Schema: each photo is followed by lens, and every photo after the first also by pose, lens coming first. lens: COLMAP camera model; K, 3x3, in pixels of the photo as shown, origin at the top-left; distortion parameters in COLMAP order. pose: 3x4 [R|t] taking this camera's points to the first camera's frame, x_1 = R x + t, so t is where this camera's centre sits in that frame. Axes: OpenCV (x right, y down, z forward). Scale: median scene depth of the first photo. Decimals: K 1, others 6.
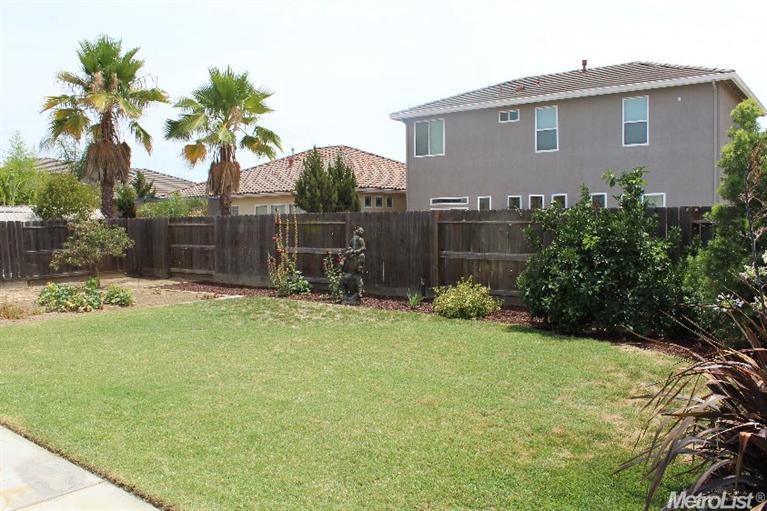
lens RADIAL K [[652.8, 0, 383.5], [0, 652.8, 255.5], [0, 0, 1]] dist [-0.160061, 0.172842]
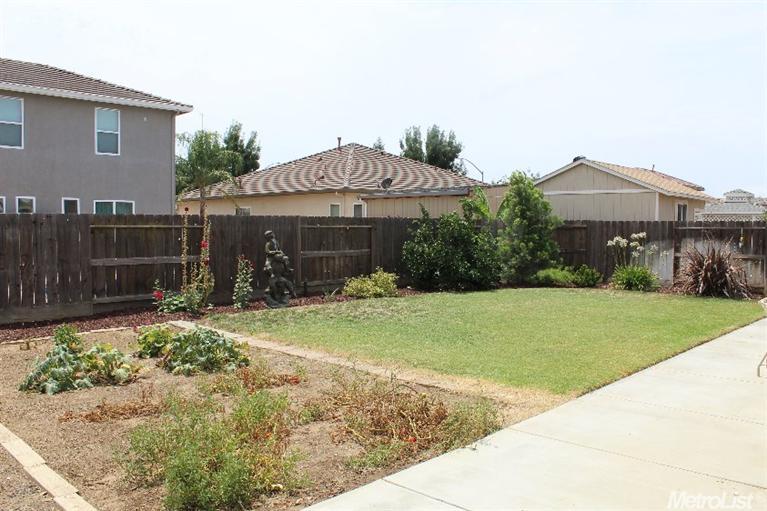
lens RADIAL K [[652.8, 0, 383.5], [0, 652.8, 255.5], [0, 0, 1]] dist [-0.160061, 0.172842]
pose [[0.095972, -0.038243, 0.994649, -0.616233], [0.054617, 0.997959, 0.033101, -0.017613], [-0.993884, 0.051148, 0.097864, 0.462589]]
